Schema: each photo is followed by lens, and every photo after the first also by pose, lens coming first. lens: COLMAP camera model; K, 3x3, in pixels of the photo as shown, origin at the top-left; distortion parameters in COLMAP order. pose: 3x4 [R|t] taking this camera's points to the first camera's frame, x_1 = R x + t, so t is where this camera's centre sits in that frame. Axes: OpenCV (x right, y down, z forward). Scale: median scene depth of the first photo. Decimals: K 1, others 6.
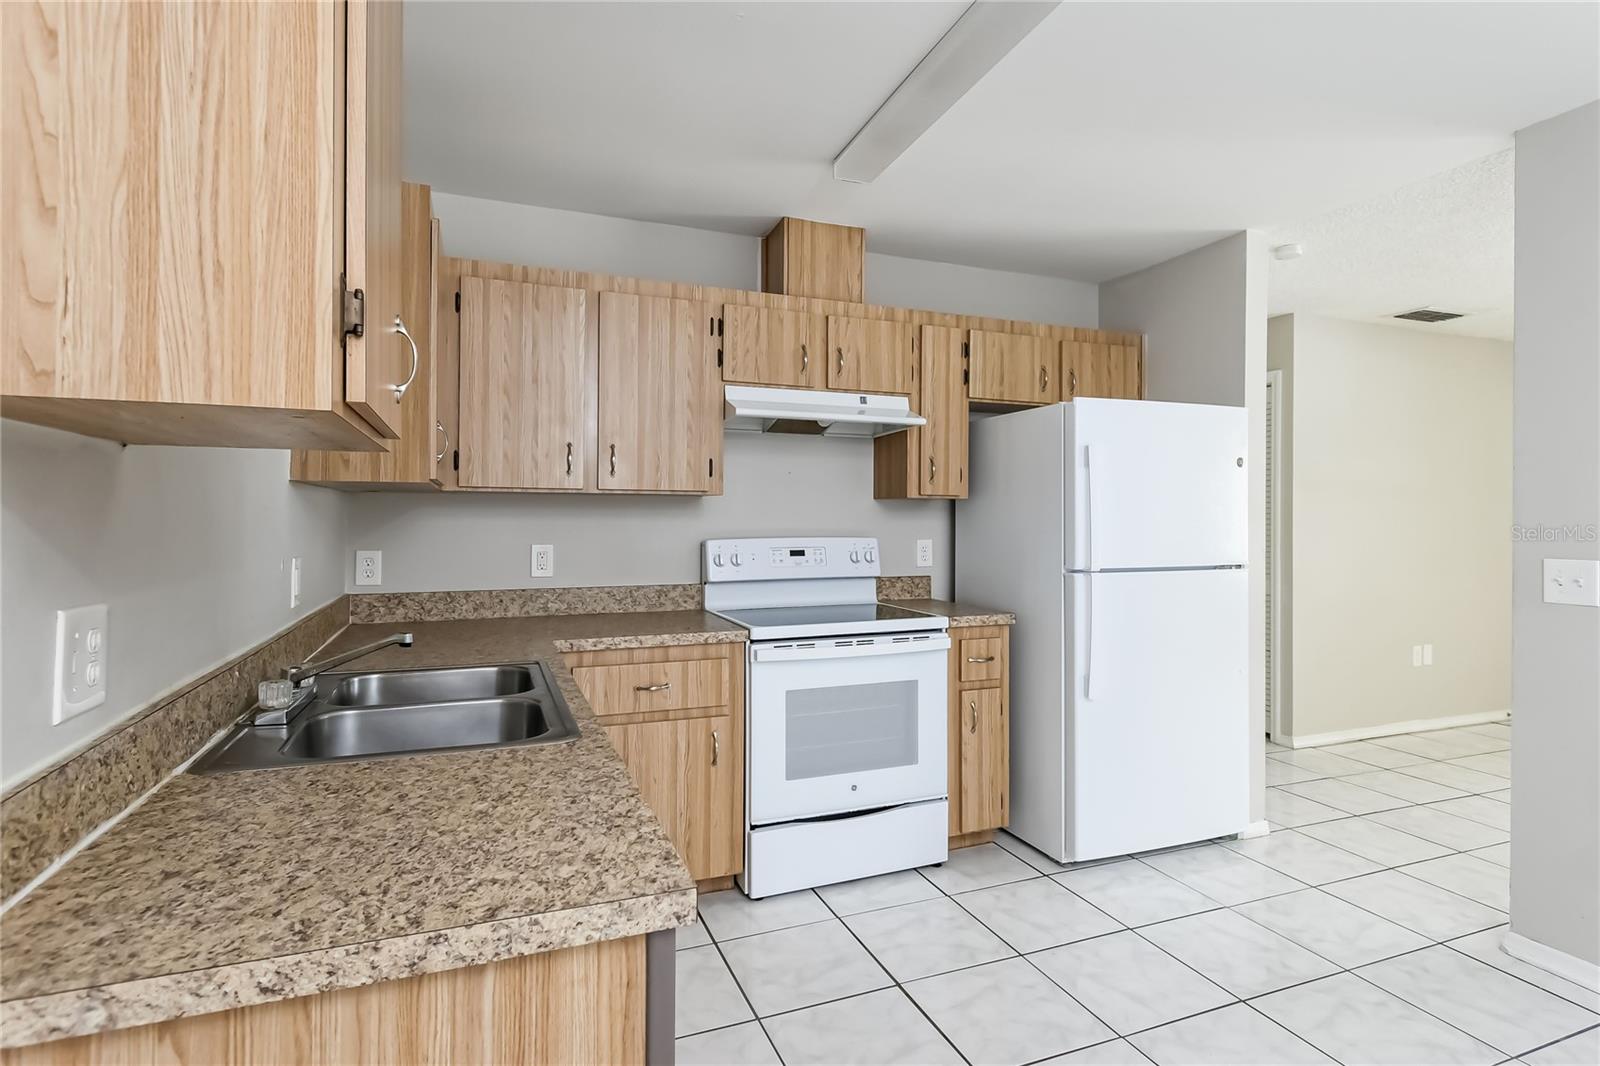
lens RADIAL K [[818.6, 0, 800.5], [0, 818.6, 525.7], [0, 0, 1]] dist [0.005814, 0.000005]
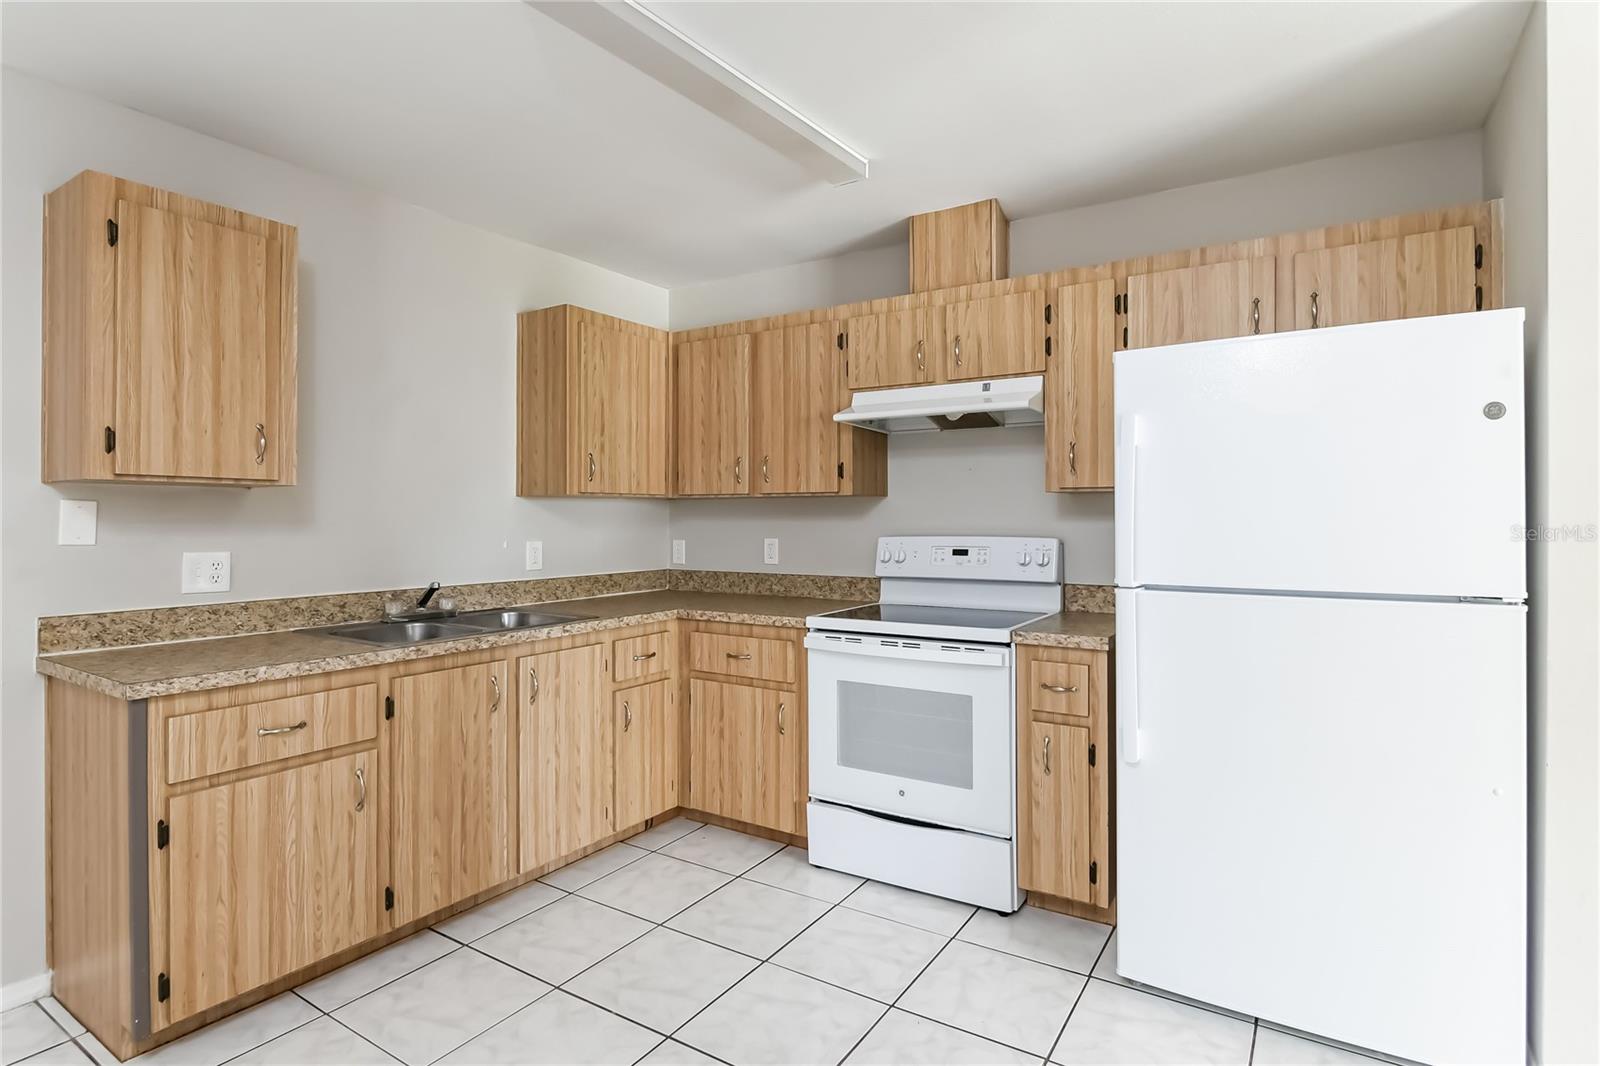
lens RADIAL K [[826.5, 0, 804.1], [0, 826.5, 520.8], [0, 0, 1]] dist [-0.000692, -0.000072]
pose [[0.578084, 0.000198, -0.815977, 0.769079], [-0.002009, 0.999997, -0.001180, -0.002422], [0.815975, 0.002321, 0.578083, 0.323079]]
